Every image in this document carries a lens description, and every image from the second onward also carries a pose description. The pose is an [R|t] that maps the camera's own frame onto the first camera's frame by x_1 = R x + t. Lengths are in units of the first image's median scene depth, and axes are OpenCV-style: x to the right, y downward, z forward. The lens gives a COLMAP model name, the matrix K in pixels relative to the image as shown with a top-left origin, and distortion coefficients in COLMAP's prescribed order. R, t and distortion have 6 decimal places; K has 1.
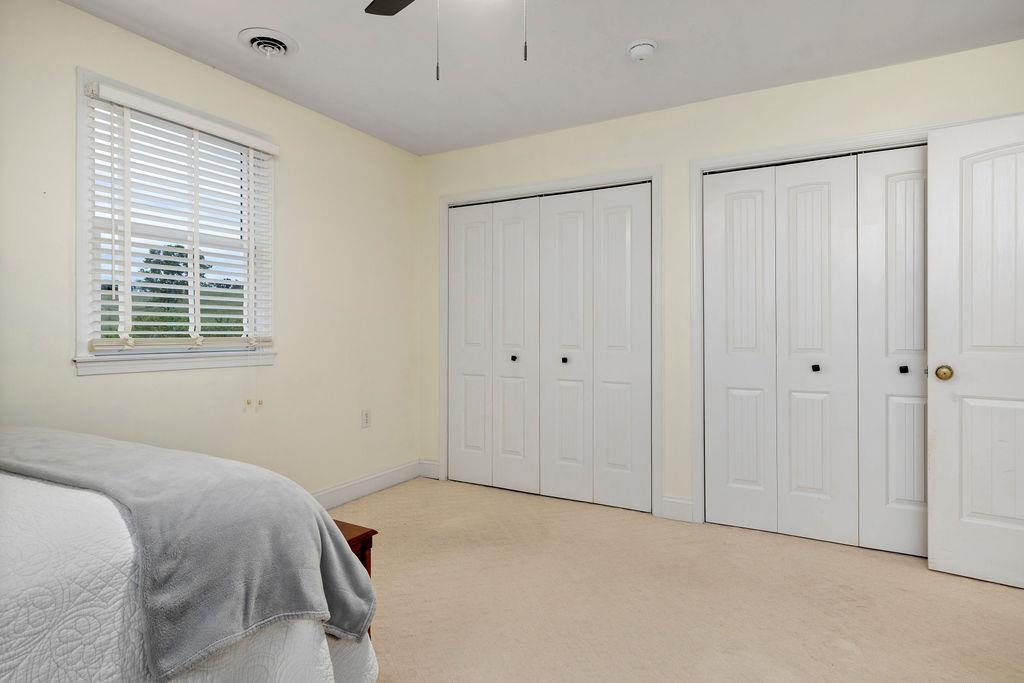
lens RADIAL K [[568.2, 0, 514.7], [0, 568.2, 340.9], [0, 0, 1]] dist [0.017248, -0.001044]
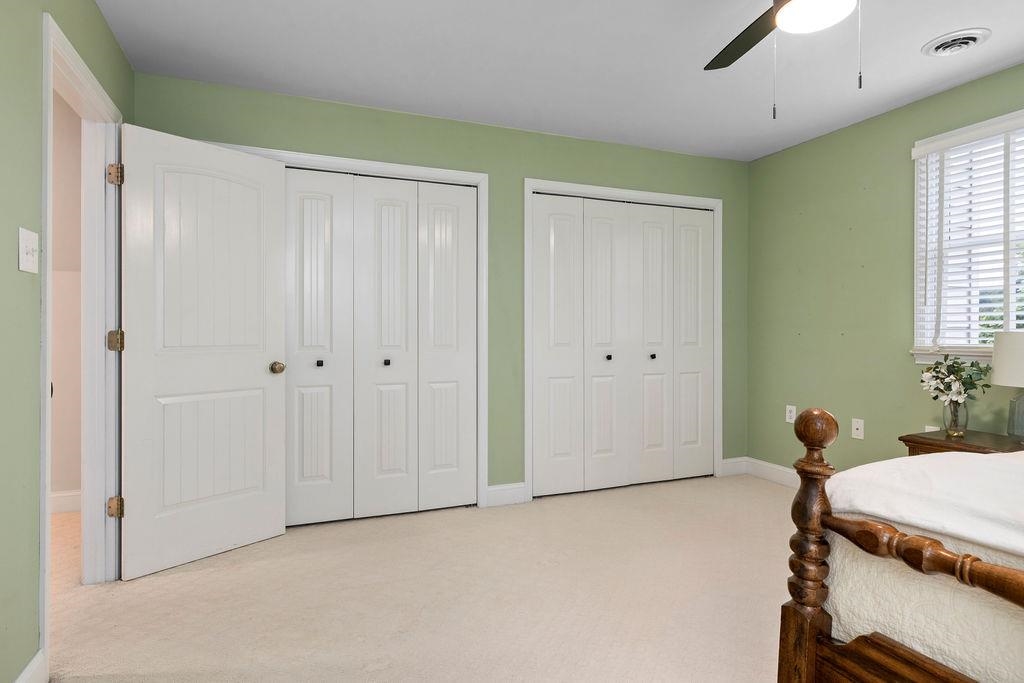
lens RADIAL K [[568.2, 0, 511.2], [0, 568.2, 333.6], [0, 0, 1]] dist [0.017248, -0.001044]
pose [[0.624713, -0.007654, 0.780817, -0.615618], [0.014565, 0.999892, -0.001851, -0.008542], [-0.780719, 0.012529, 0.624757, 0.347163]]
